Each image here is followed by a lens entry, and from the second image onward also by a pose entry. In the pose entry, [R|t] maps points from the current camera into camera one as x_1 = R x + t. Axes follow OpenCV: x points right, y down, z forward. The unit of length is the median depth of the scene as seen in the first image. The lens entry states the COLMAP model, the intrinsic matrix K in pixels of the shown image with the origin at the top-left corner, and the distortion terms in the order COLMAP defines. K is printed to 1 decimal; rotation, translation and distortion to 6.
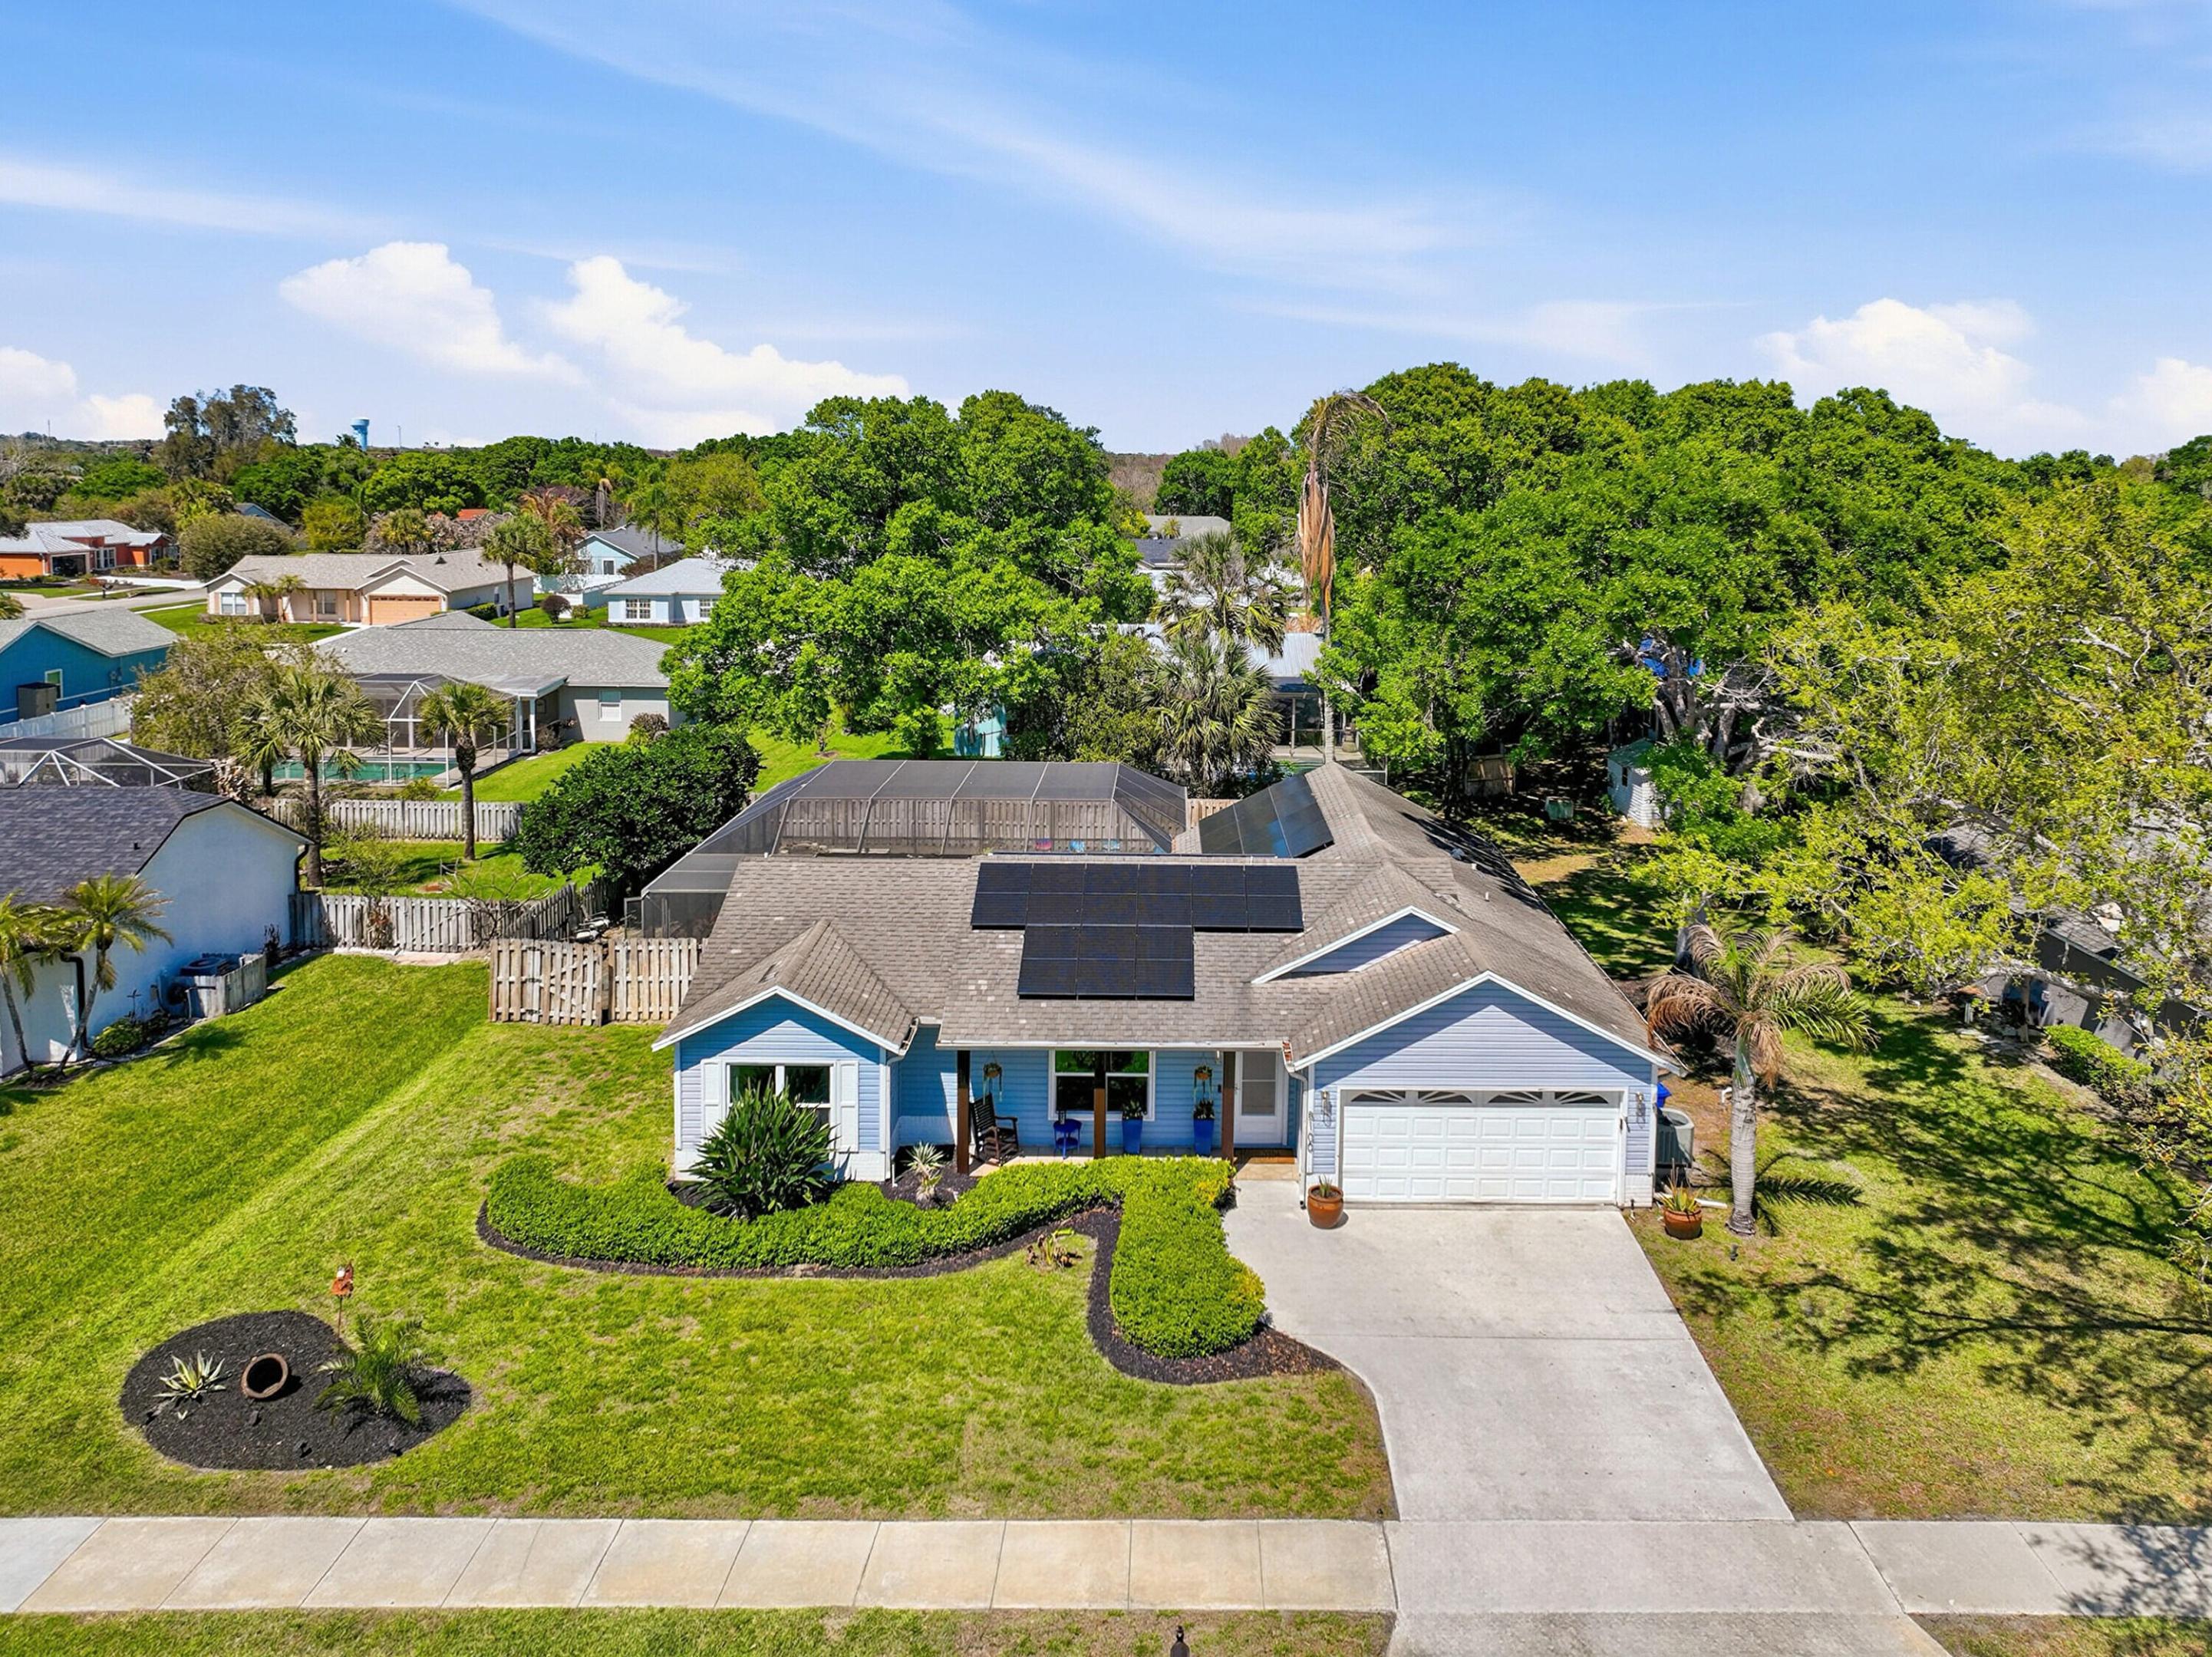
lens RADIAL K [[1622.8, 0, 1203.6], [0, 1622.8, 583.7], [0, 0, 1]] dist [0.005816, 0.000961]
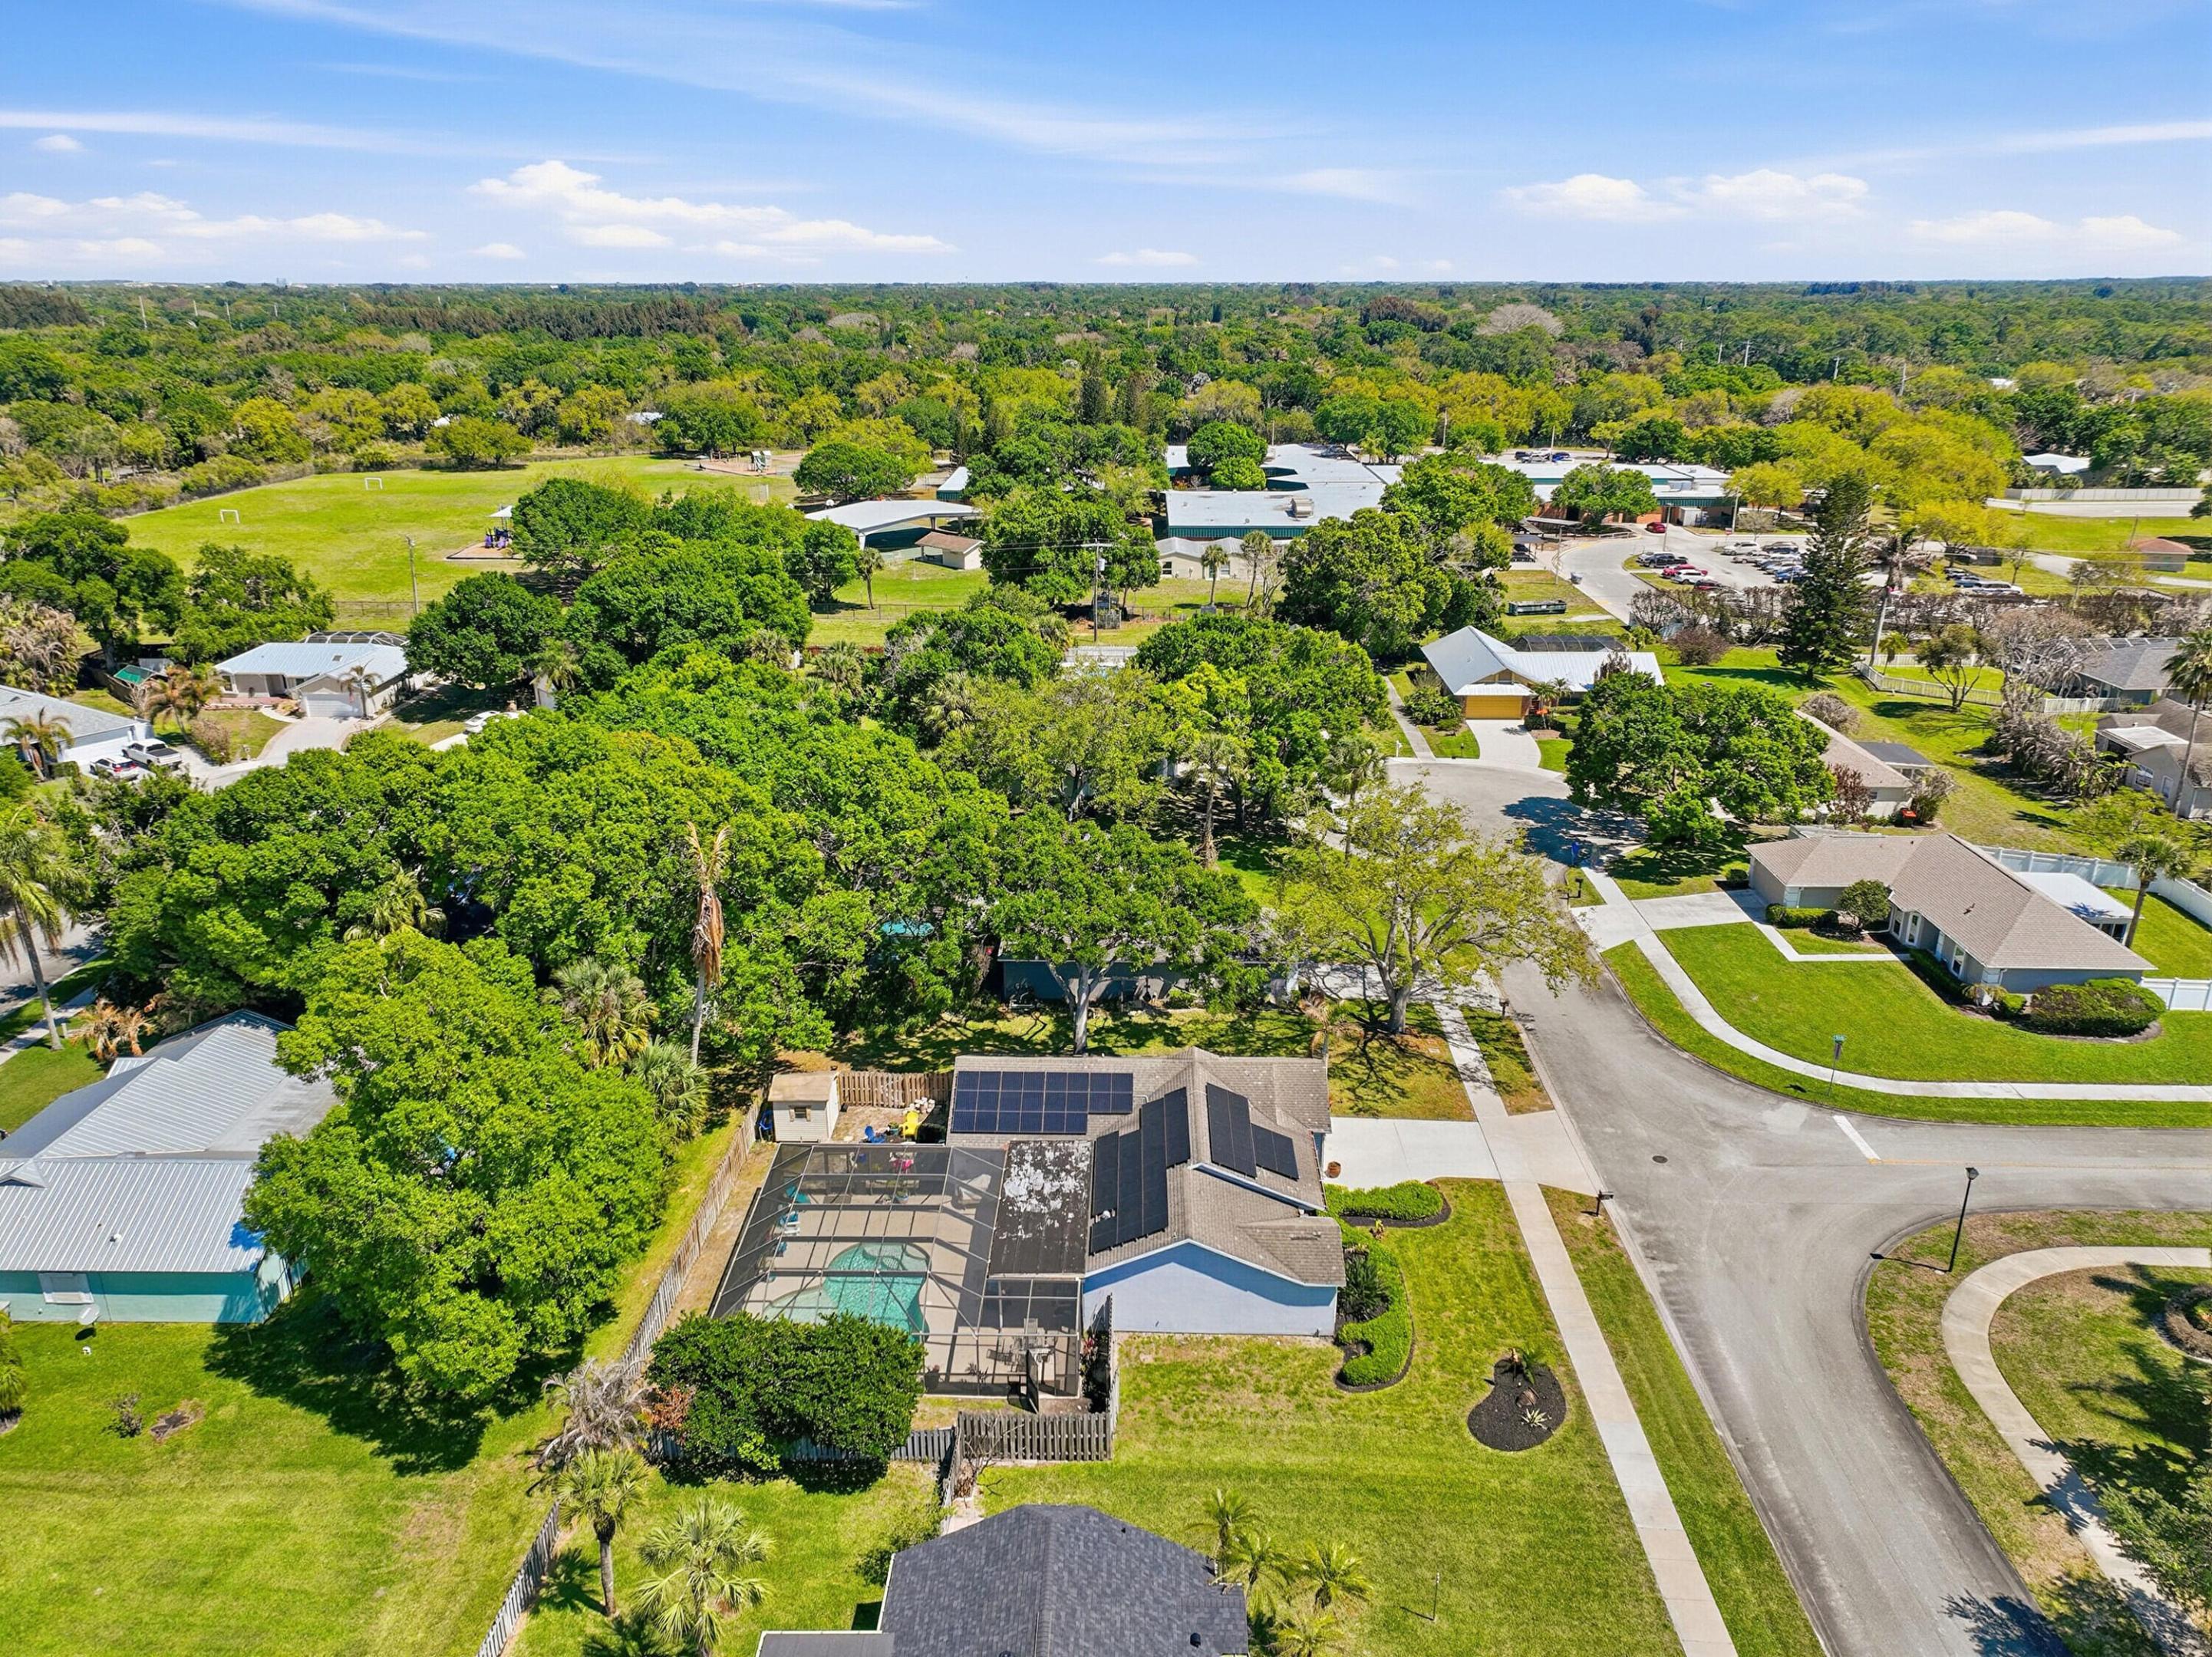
lens RADIAL K [[1549.0, 0, 1112.5], [0, 1549.0, 830.8], [0, 0, 1]] dist [0.008444, 0.000655]
pose [[0.048582, -0.350153, 0.935432, -2.060900], [0.076922, 0.935068, 0.346022, -1.006803], [-0.995853, 0.055145, 0.072362, 1.126515]]
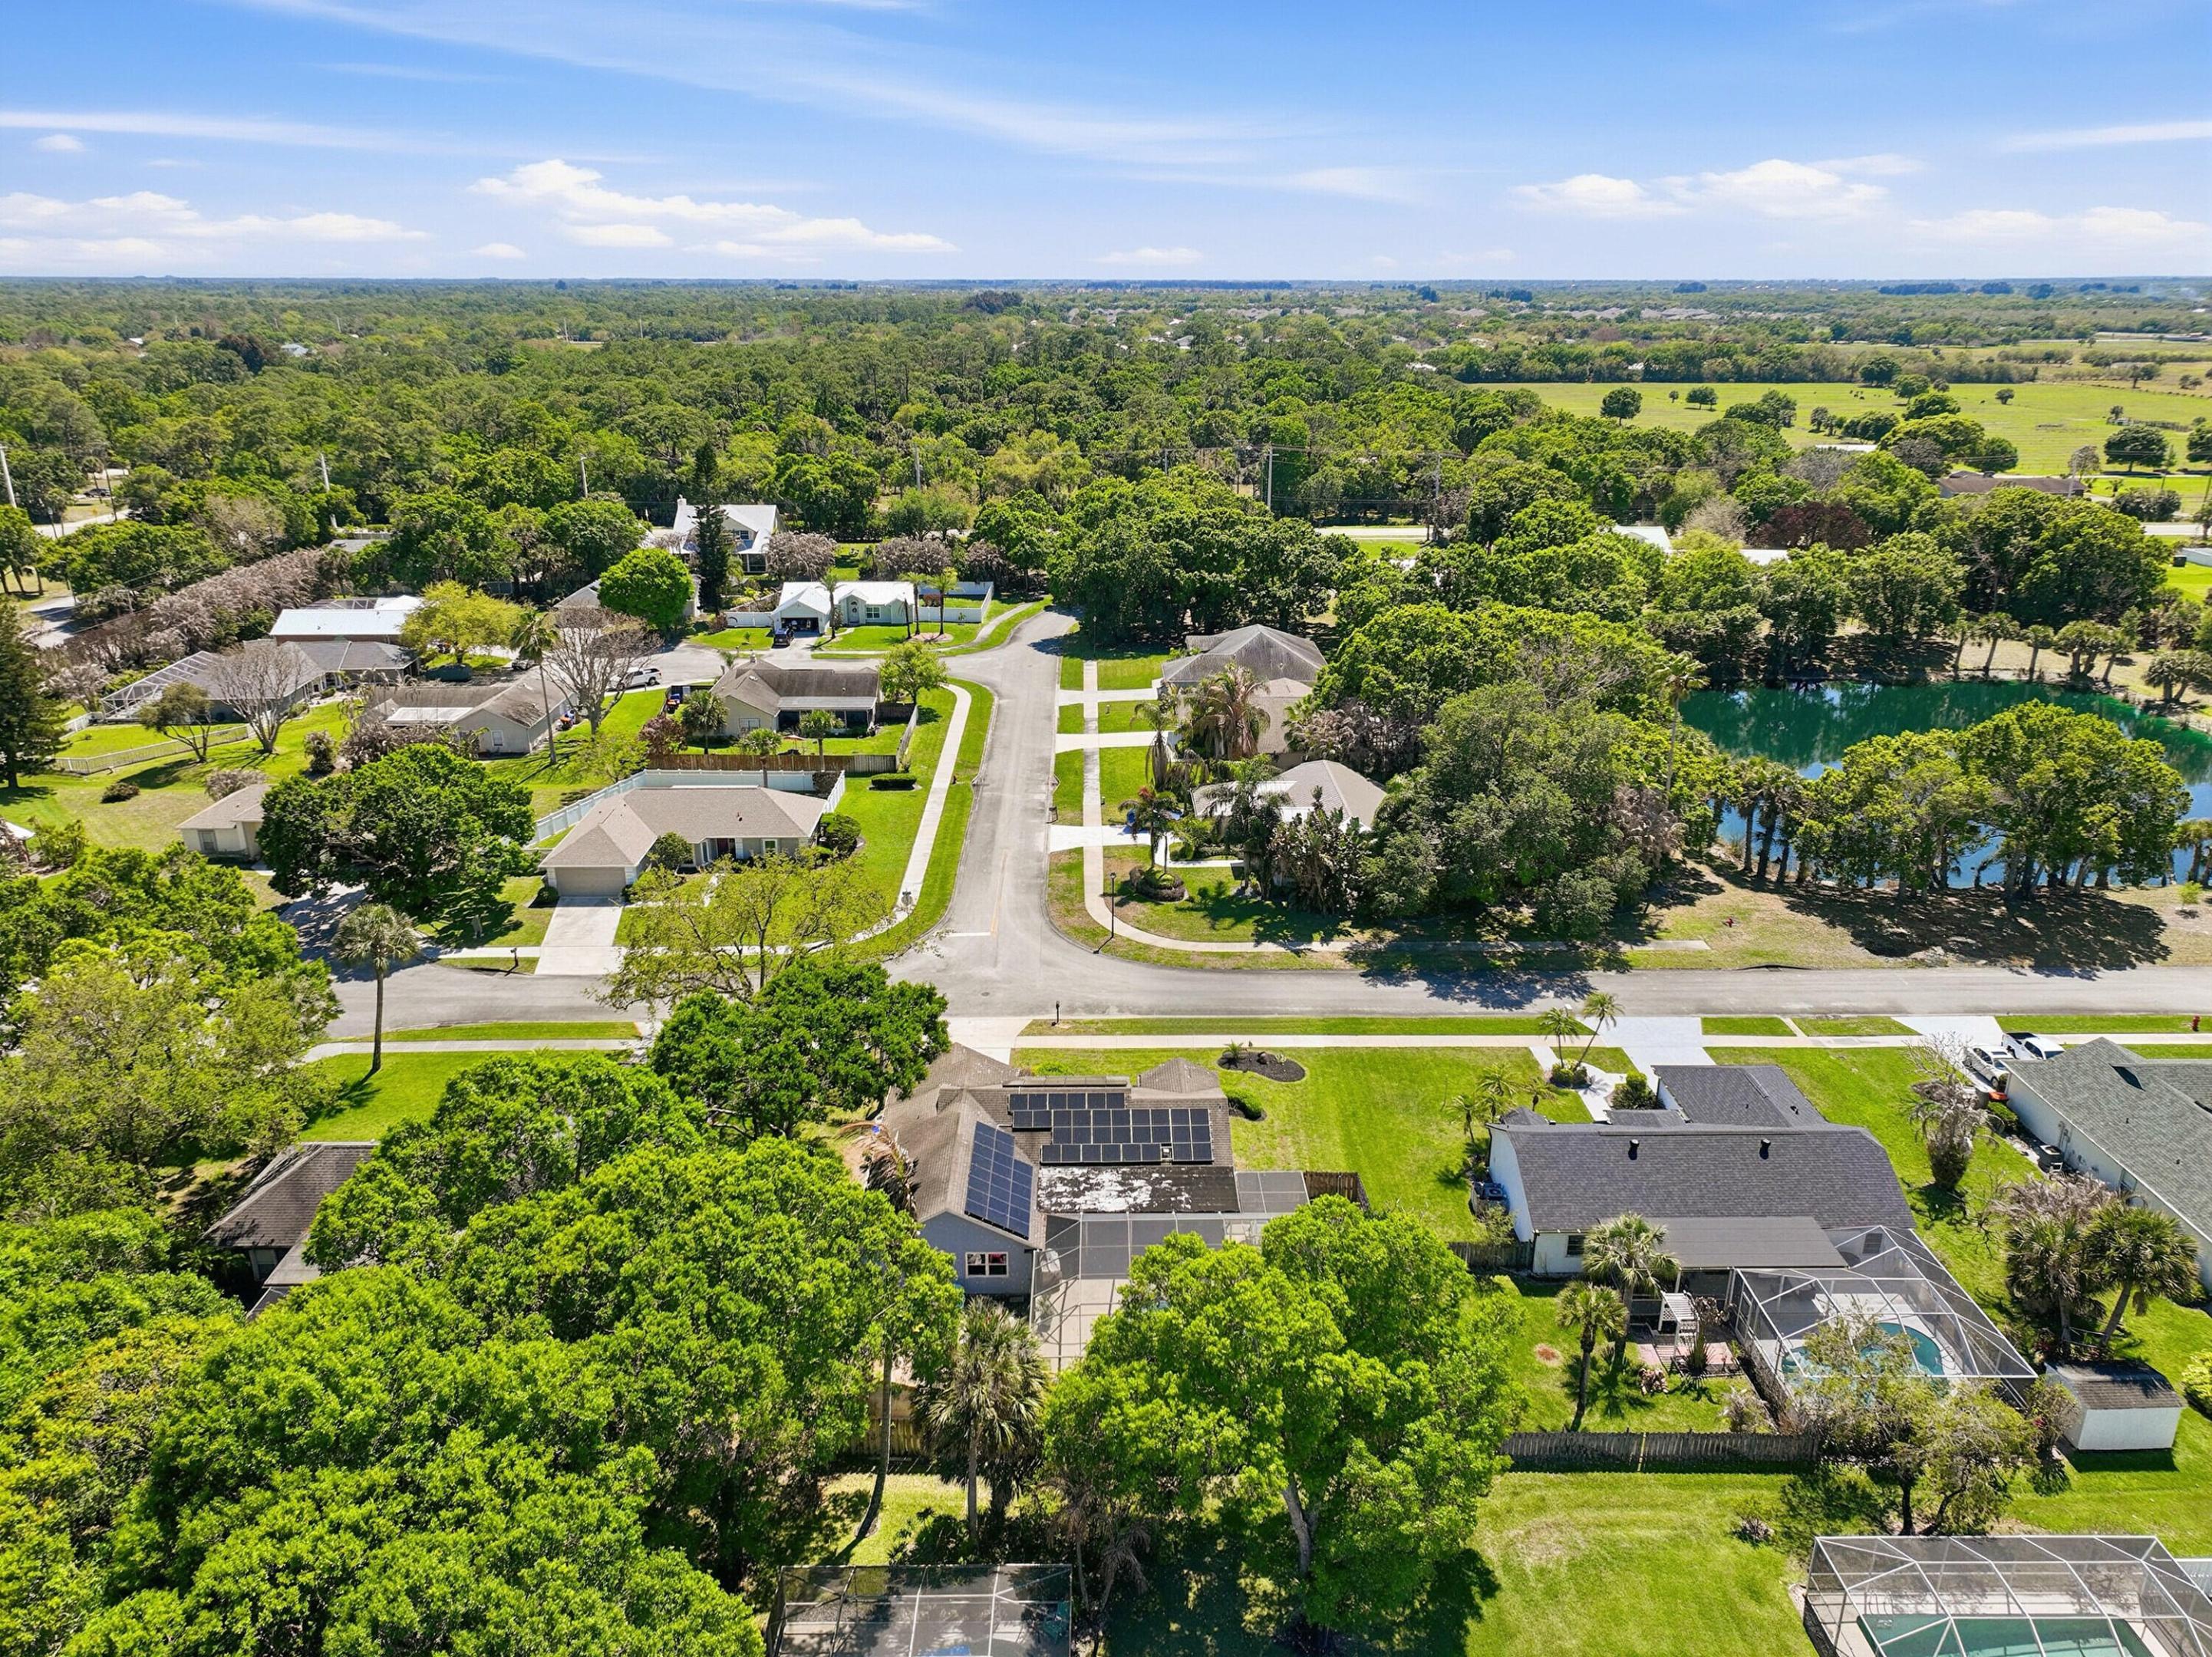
lens RADIAL K [[1526.3, 0, 1107.6], [0, 1526.3, 863.0], [0, 0, 1]] dist [0.020824, -0.000378]
pose [[-0.999731, -0.021654, 0.008358, -0.140812], [-0.016003, 0.903860, 0.427529, -1.351821], [-0.016812, 0.427280, -0.903963, 3.512991]]
